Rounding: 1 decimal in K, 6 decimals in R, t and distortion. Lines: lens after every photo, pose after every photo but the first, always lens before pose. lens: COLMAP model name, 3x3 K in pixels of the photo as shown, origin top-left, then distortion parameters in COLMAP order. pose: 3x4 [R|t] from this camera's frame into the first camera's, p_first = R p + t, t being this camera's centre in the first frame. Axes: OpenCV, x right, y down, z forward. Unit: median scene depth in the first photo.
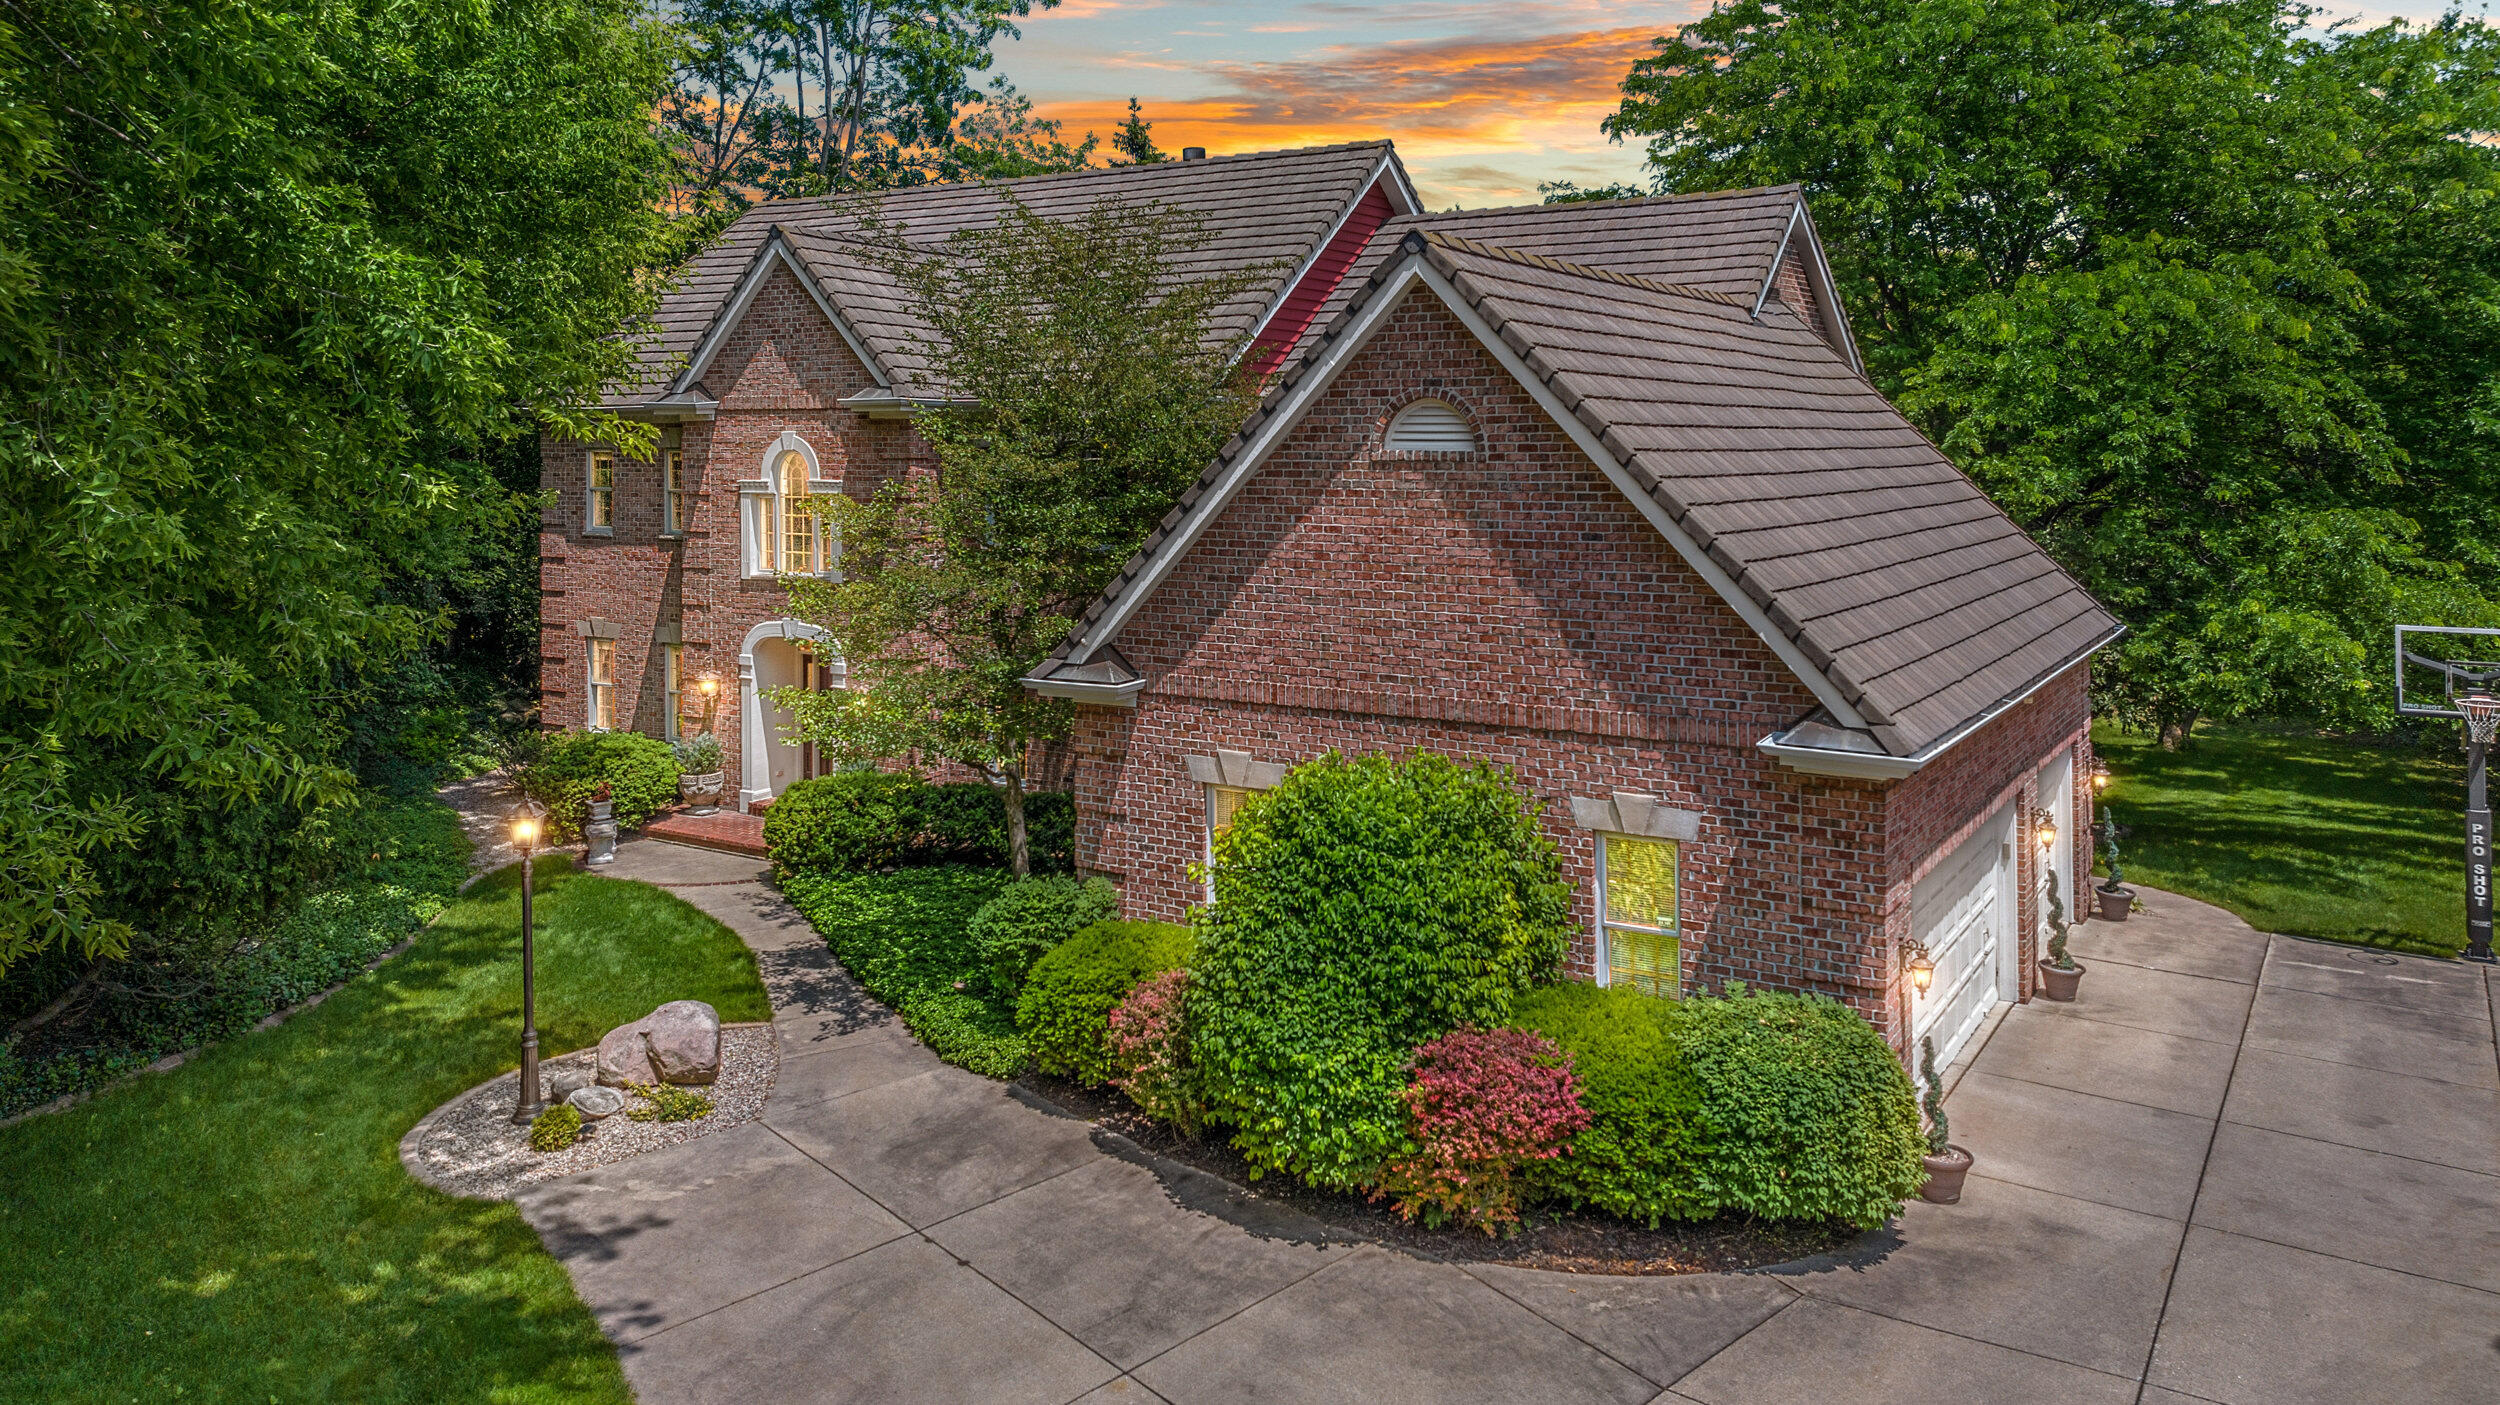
lens RADIAL K [[1793.4, 0, 1219.0], [0, 1793.4, 467.6], [0, 0, 1]] dist [-0.000493, -0.000837]
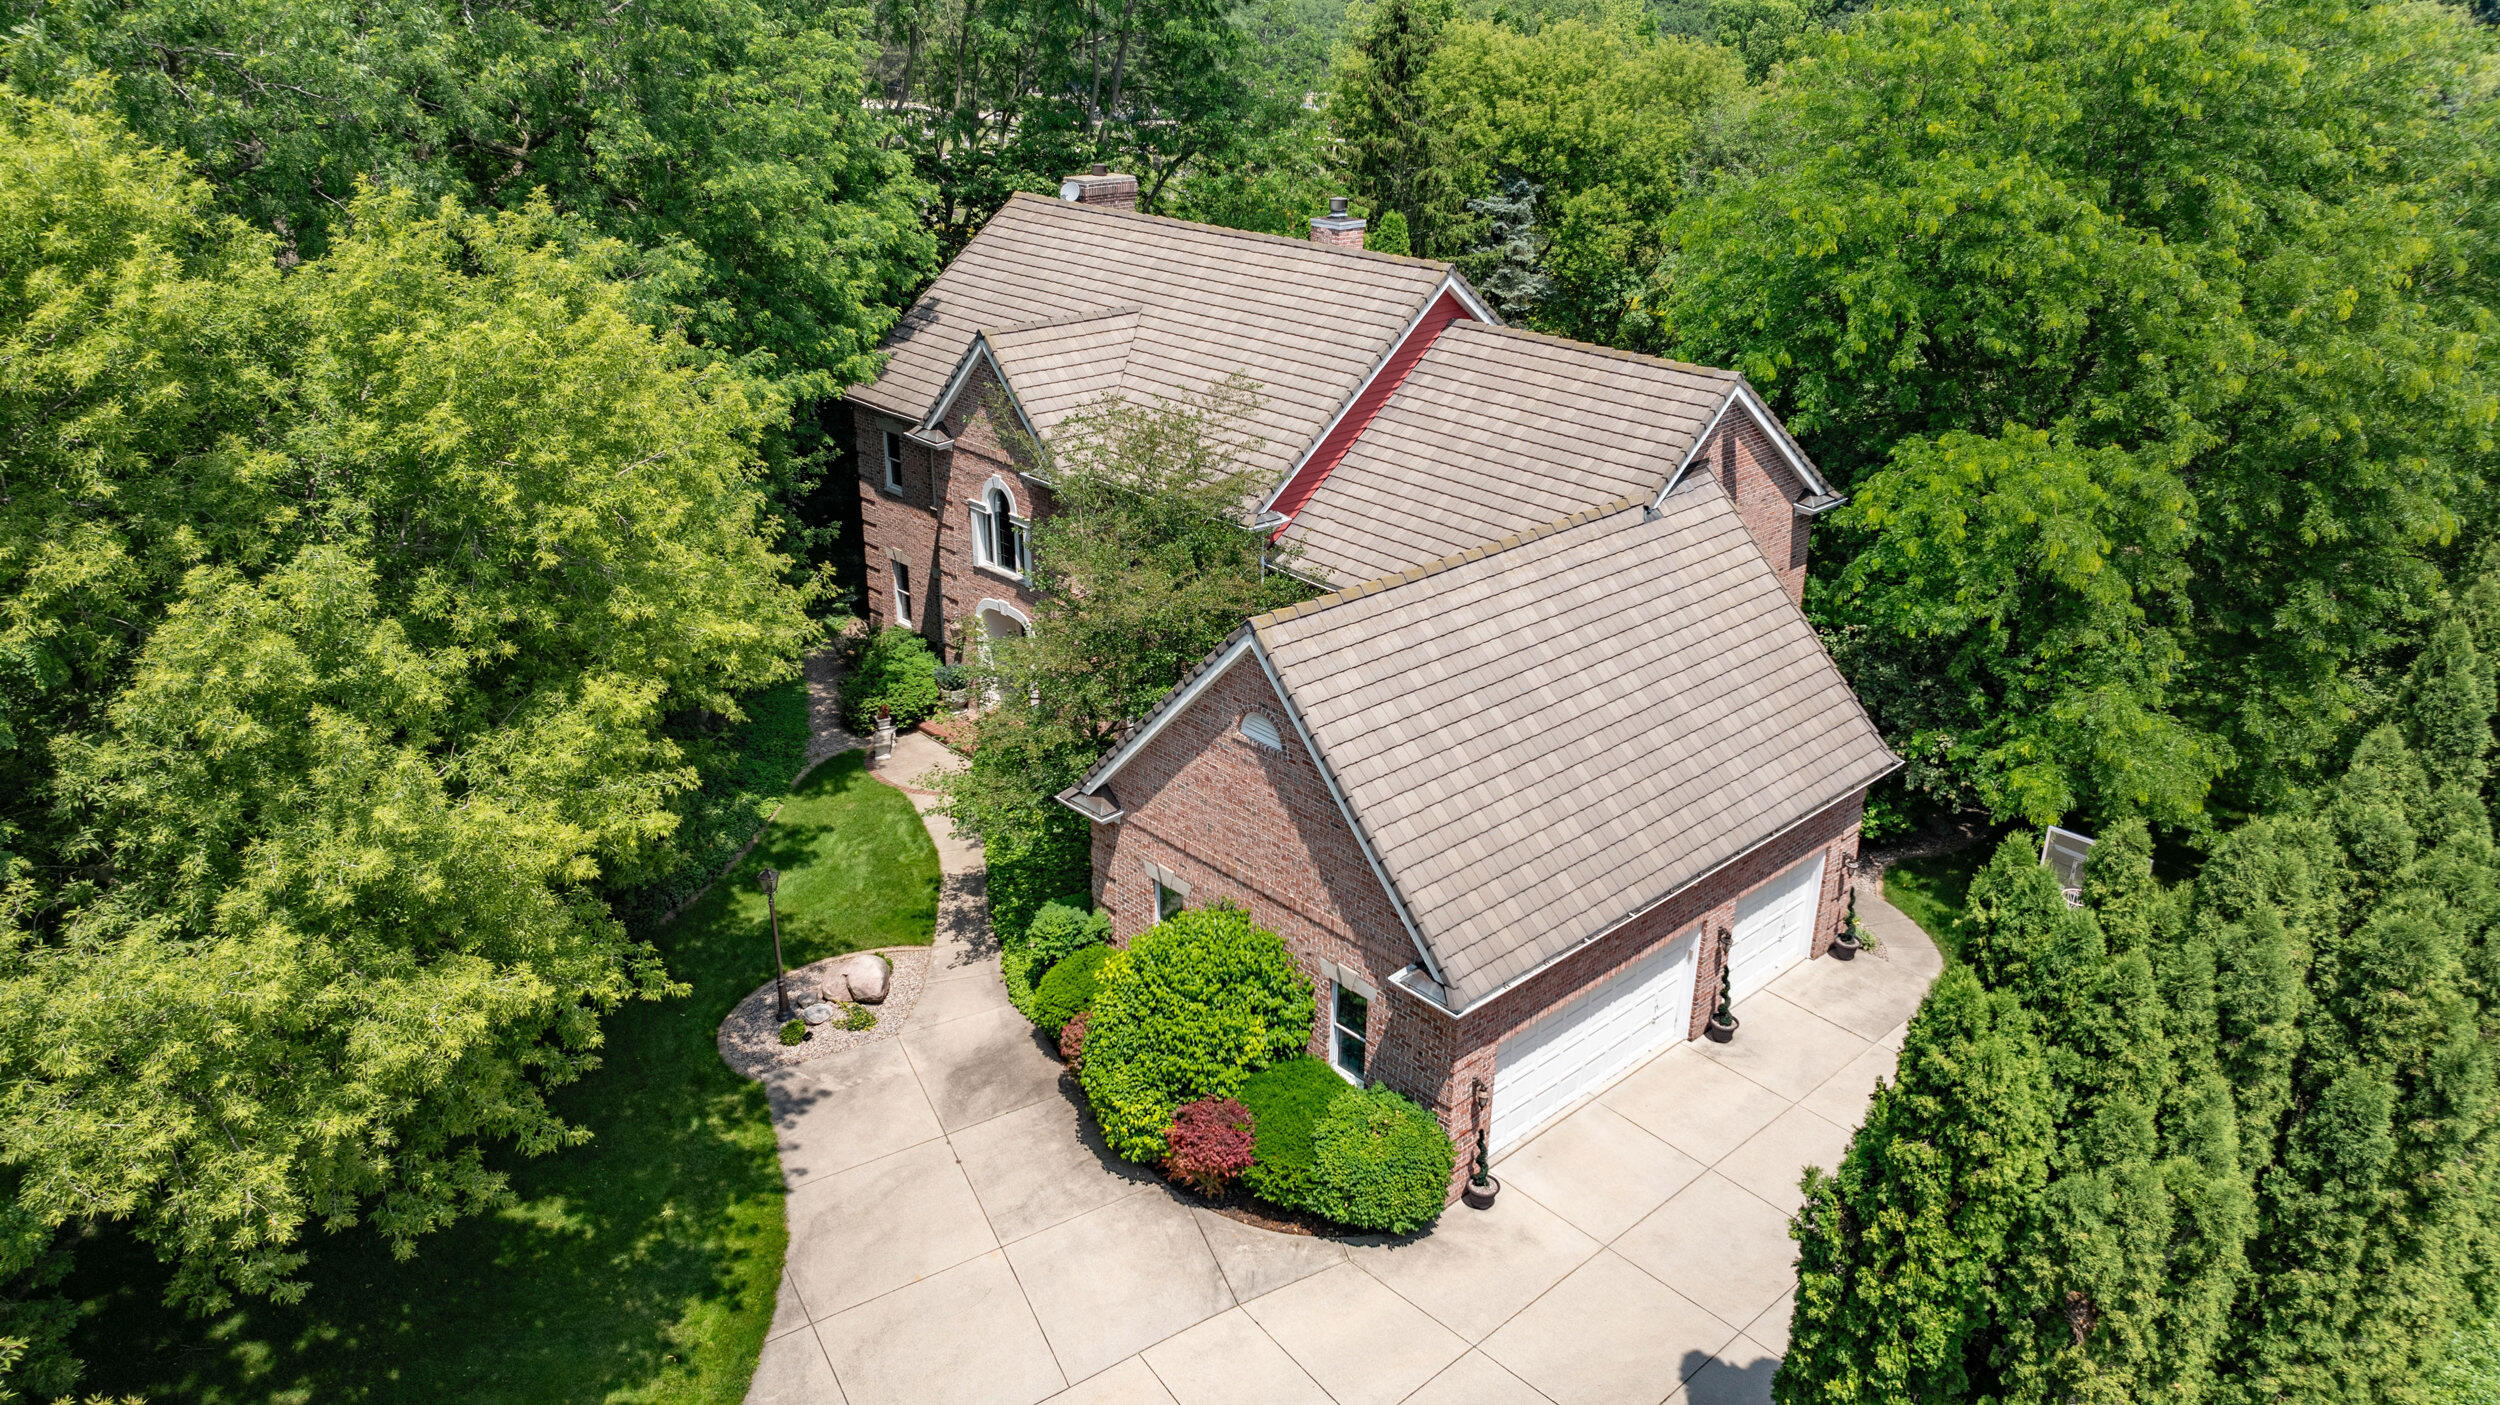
lens RADIAL K [[1712.0, 0, 1250.0], [0, 1712.0, 702.5], [0, 0, 1]] dist [-0.000682, -0.000125]
pose [[0.970668, 0.110388, -0.213582, 0.431628], [-0.019097, 0.920955, 0.389200, -0.640132], [0.239662, -0.373705, 0.896050, -0.364922]]
